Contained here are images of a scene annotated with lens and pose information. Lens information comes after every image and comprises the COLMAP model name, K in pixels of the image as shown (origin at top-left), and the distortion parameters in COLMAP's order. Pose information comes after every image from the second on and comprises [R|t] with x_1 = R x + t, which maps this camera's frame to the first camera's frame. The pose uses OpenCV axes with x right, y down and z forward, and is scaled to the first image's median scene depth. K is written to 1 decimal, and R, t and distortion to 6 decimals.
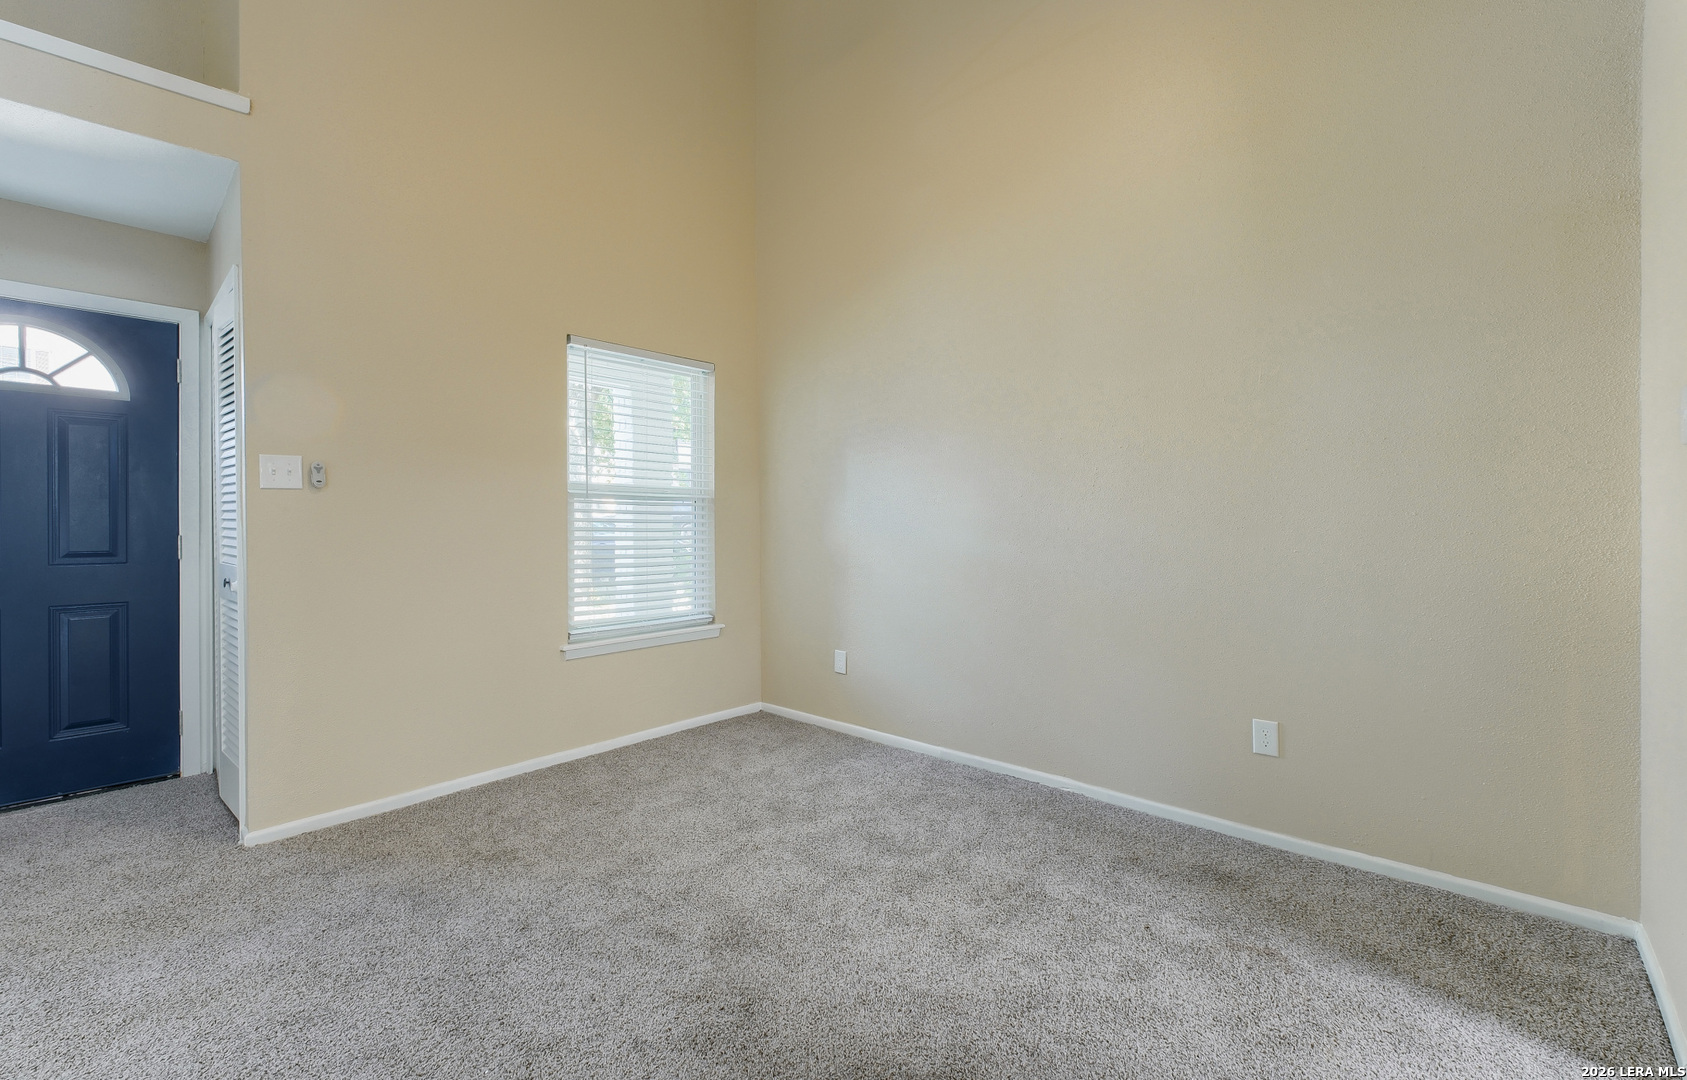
lens RADIAL K [[735.9, 0, 842.0], [0, 735.9, 525.3], [0, 0, 1]] dist [0.003552, 0.000213]
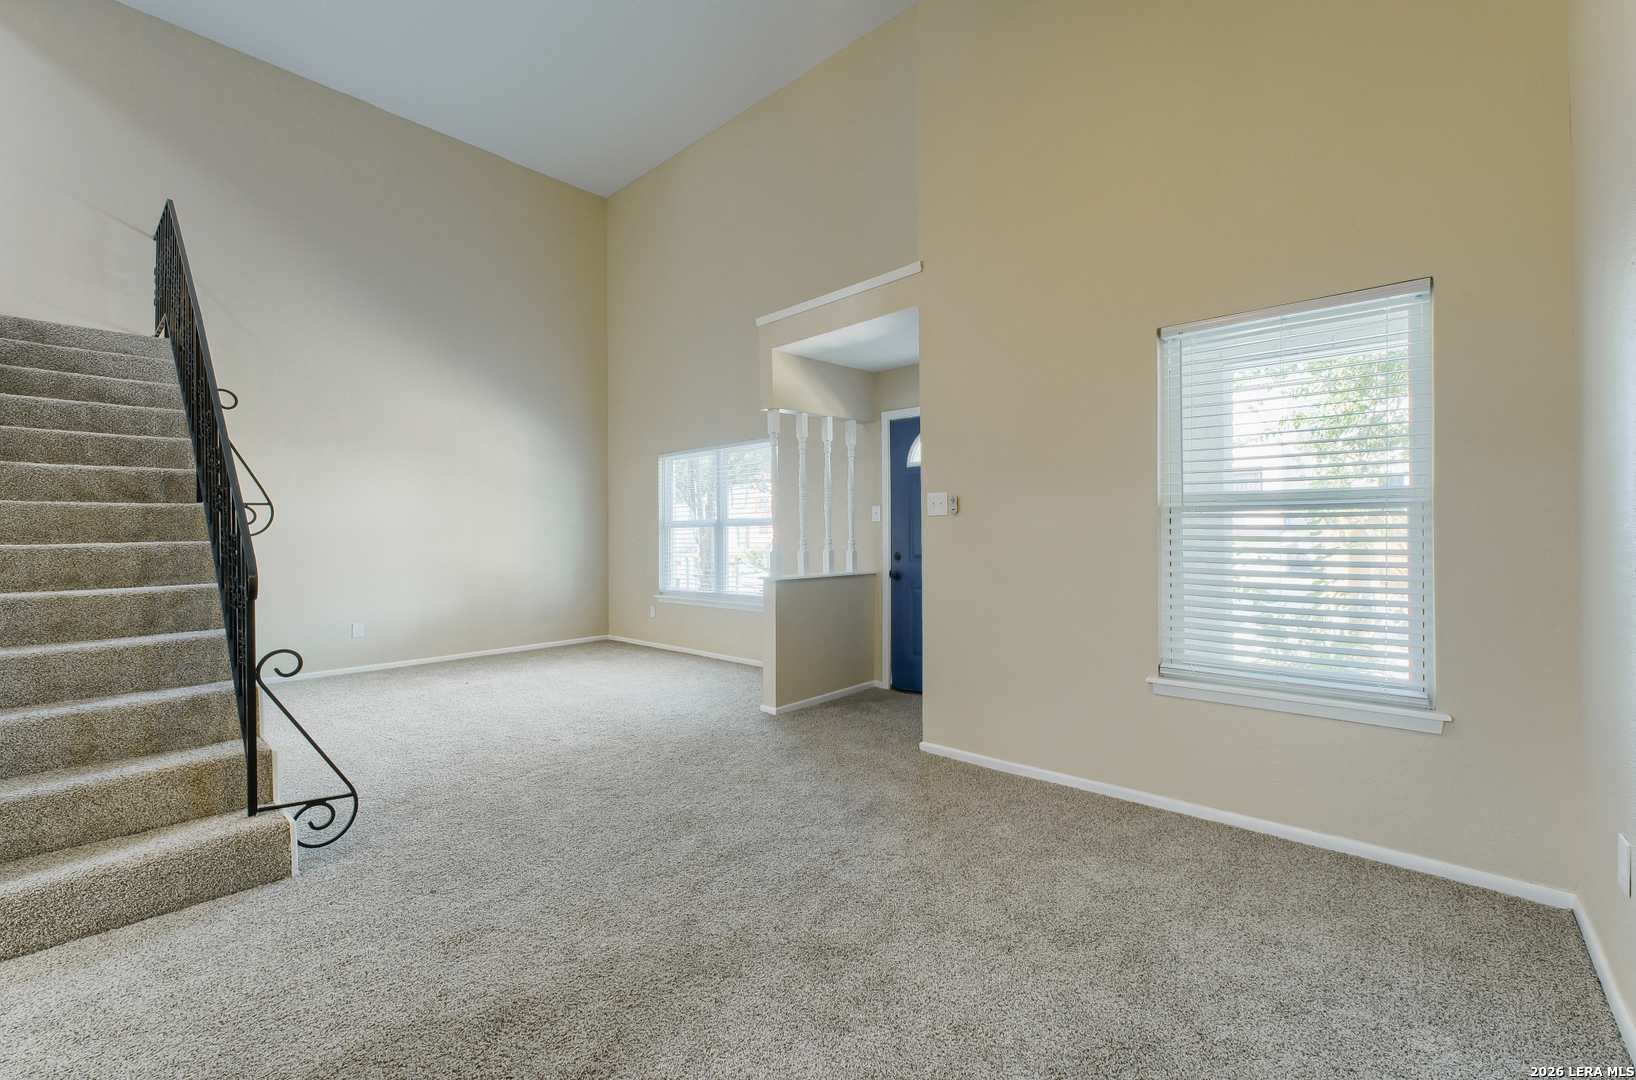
lens RADIAL K [[694.7, 0, 816.2], [0, 694.7, 541.2], [0, 0, 1]] dist [0.000596, 0.000329]
pose [[-0.015860, 0.005750, -0.999858, 0.512736], [-0.009714, 0.999935, 0.005904, -0.003679], [0.999827, 0.009806, -0.015803, 0.646056]]
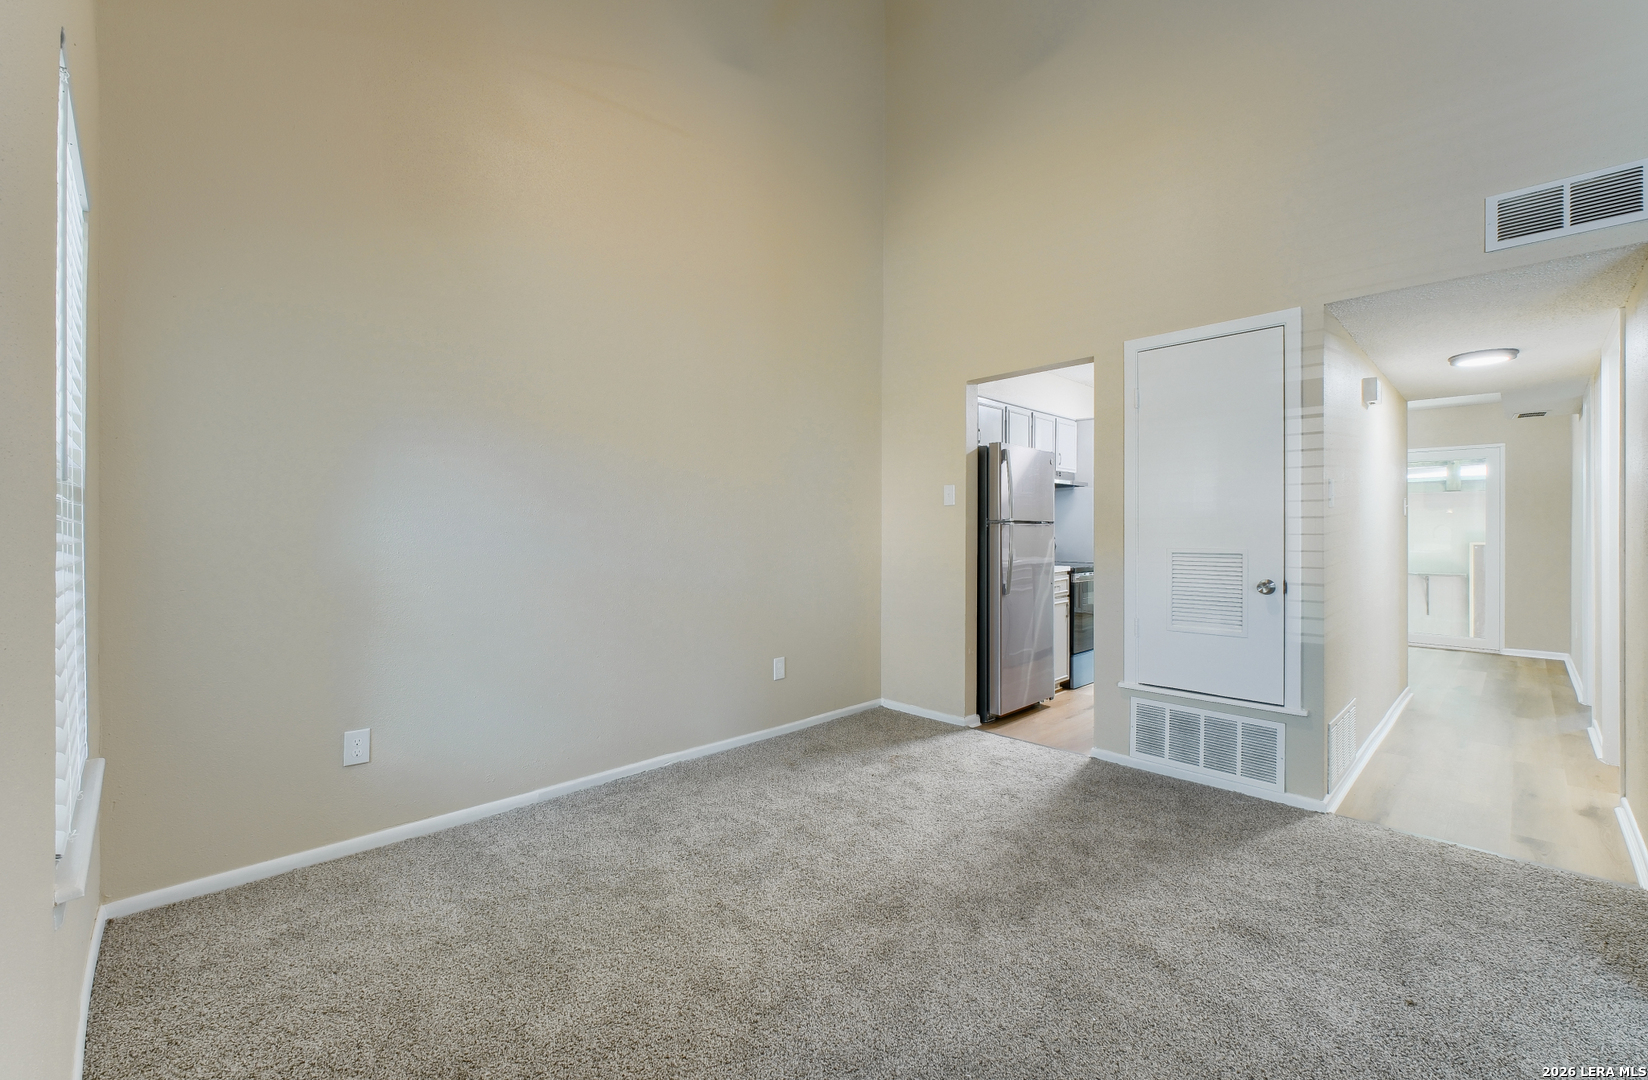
lens RADIAL K [[690.6, 0, 822.7], [0, 690.6, 533.4], [0, 0, 1]] dist [0.003065, 0.000173]
pose [[0.059101, -0.005884, 0.998235, -0.799127], [0.014668, 0.999880, 0.005025, -0.016768], [-0.998144, 0.014345, 0.059181, 0.680705]]
